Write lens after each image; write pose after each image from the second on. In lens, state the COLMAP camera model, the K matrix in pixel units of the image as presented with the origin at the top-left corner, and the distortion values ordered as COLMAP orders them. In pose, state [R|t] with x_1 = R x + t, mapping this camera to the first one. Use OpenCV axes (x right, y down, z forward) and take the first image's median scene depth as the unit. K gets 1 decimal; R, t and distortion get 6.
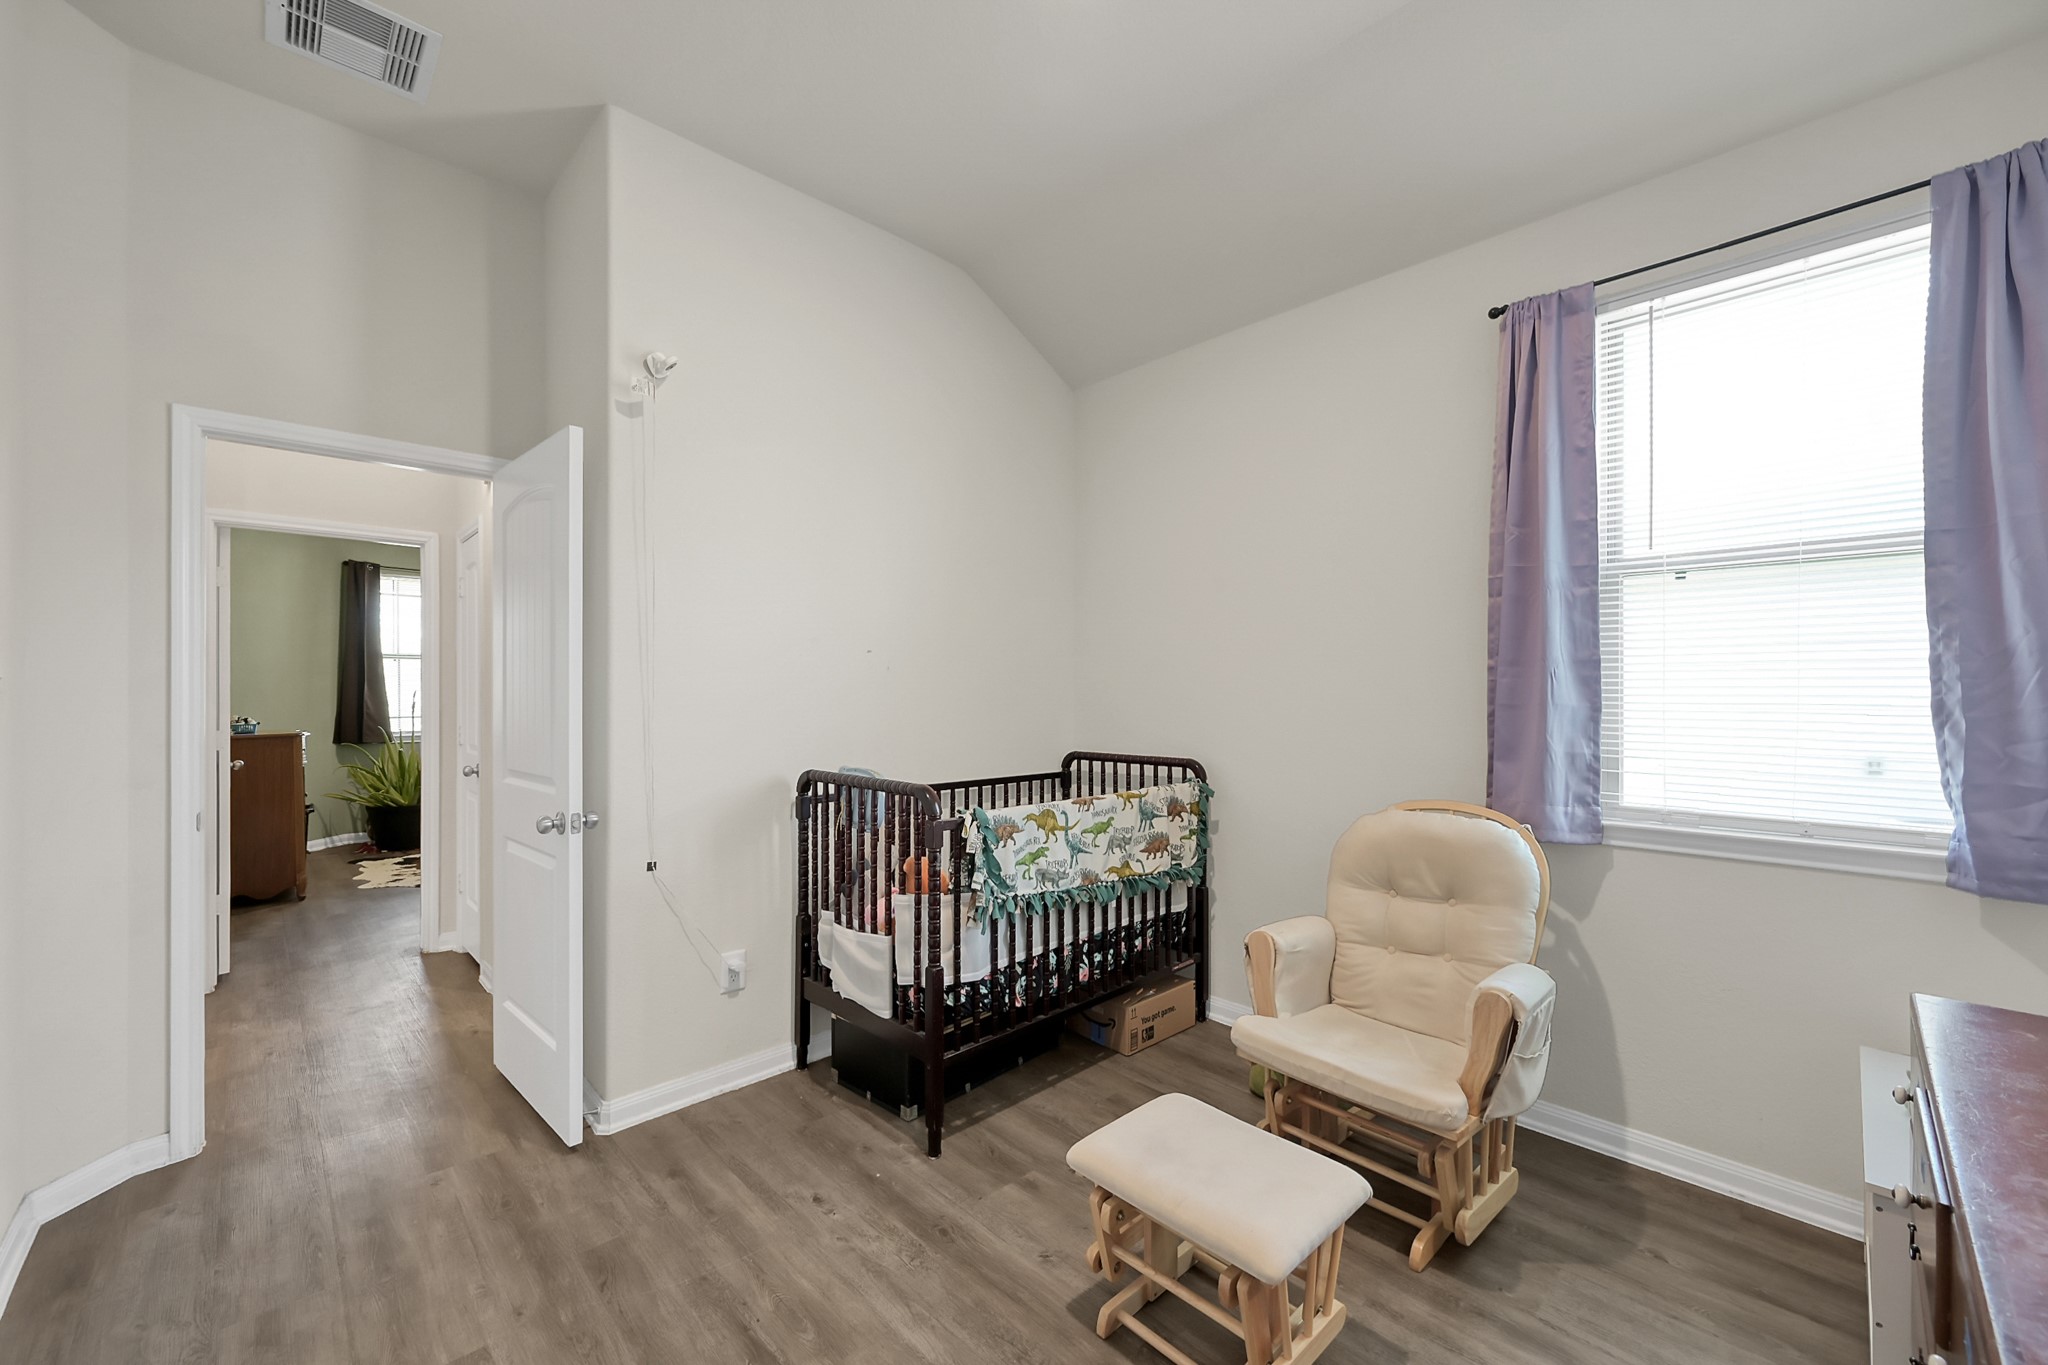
lens RADIAL K [[804.1, 0, 1020.3], [0, 804.1, 686.2], [0, 0, 1]] dist [0.000648, 0.000003]
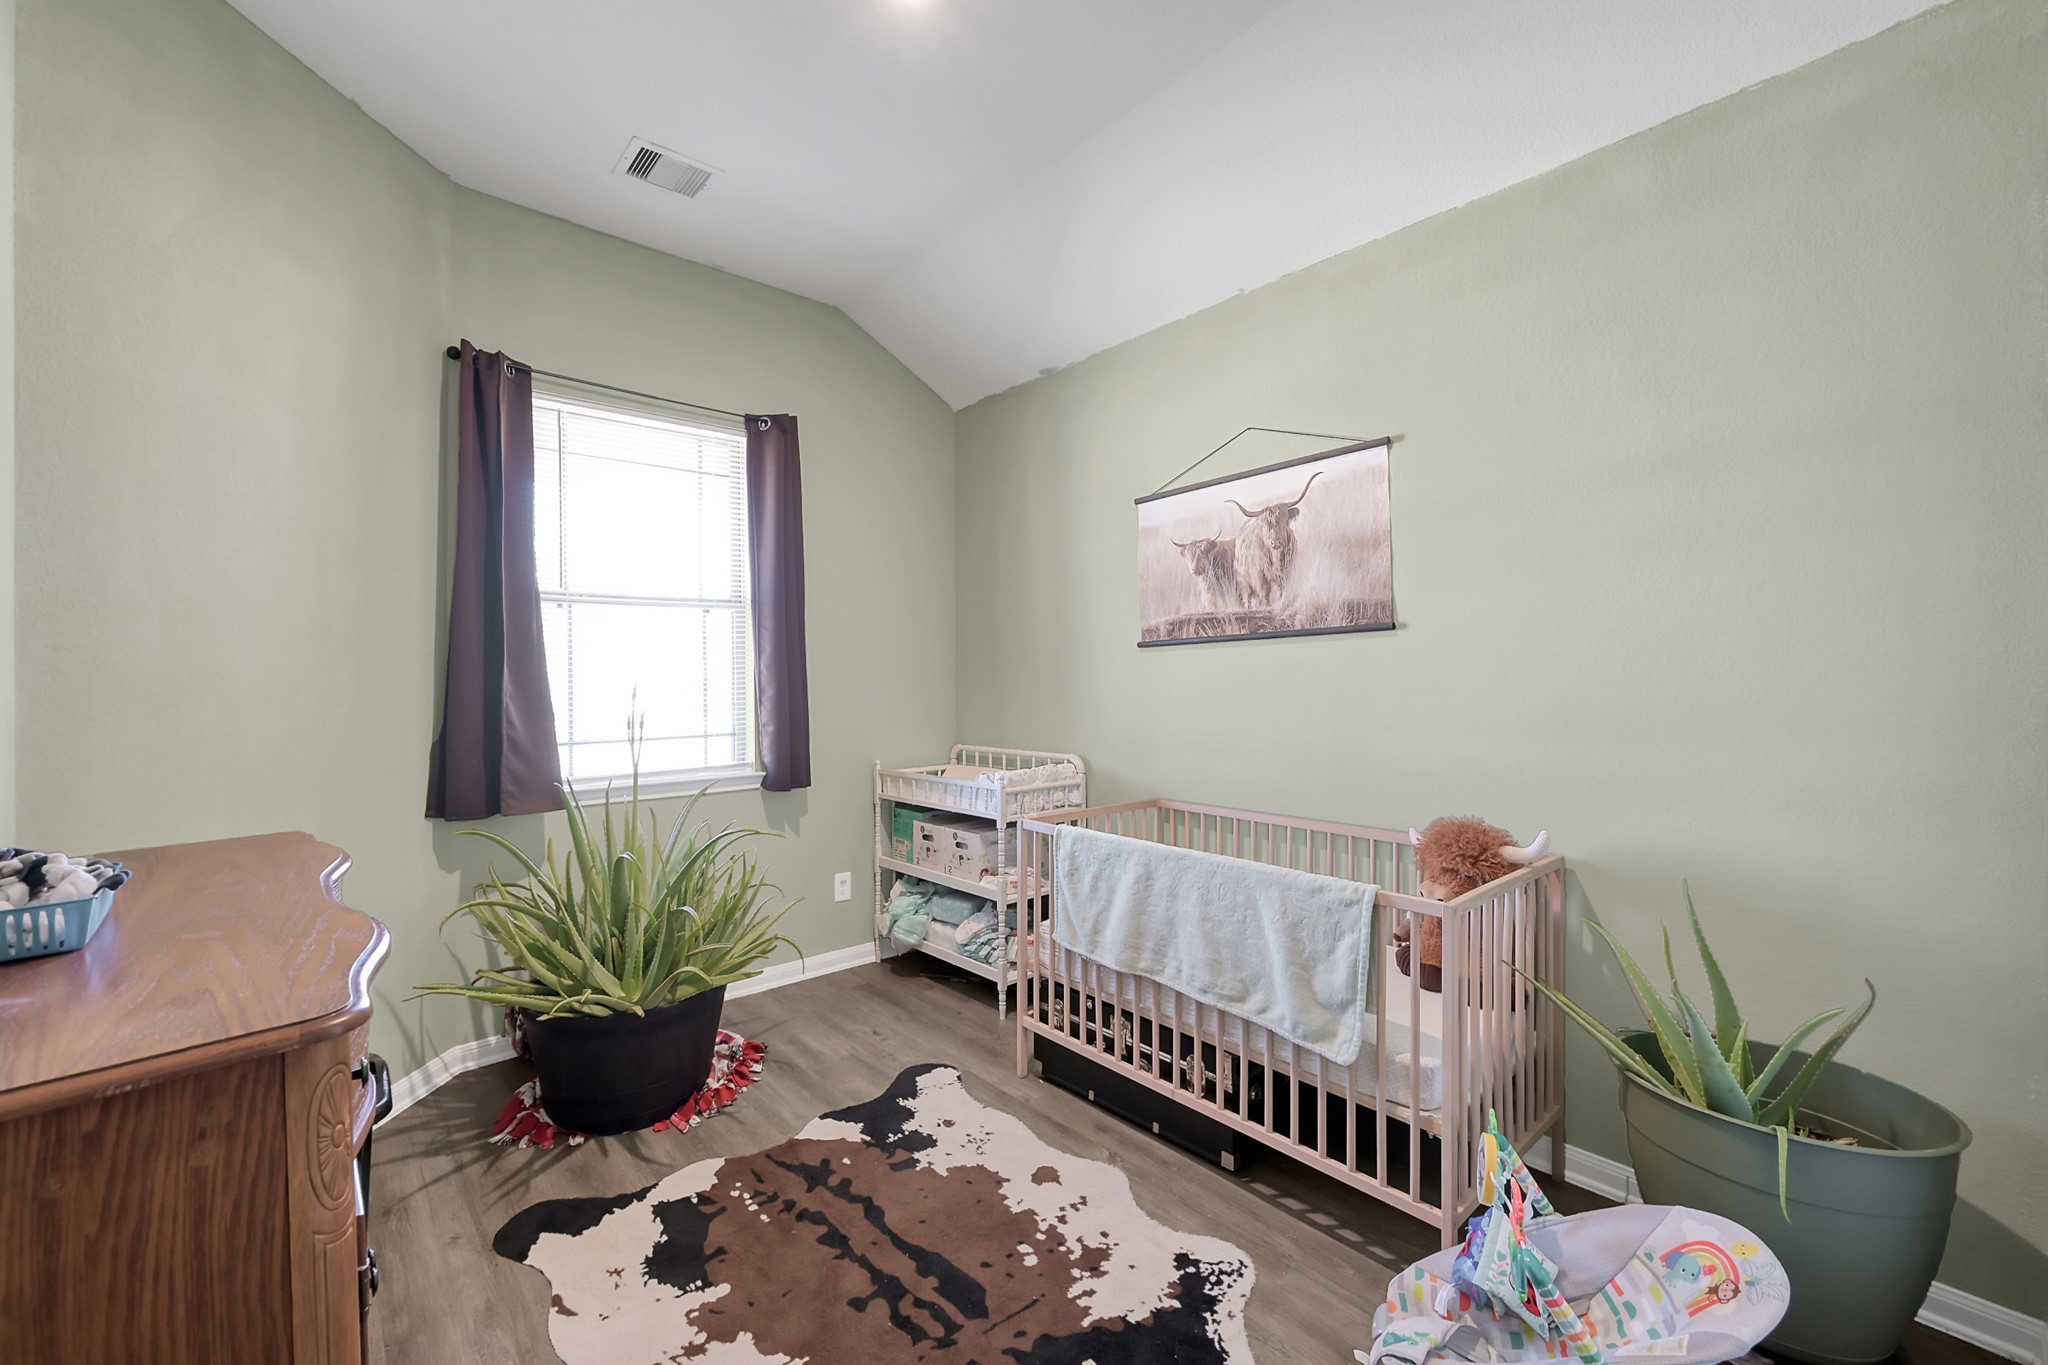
lens RADIAL K [[804.1, 0, 1027.8], [0, 804.1, 682.3], [0, 0, 1]] dist [0.000648, 0.000003]
pose [[0.999147, -0.003207, -0.041161, -0.540625], [0.003314, 0.999991, 0.002510, 0.006374], [0.041153, -0.002644, 0.999149, 0.616530]]
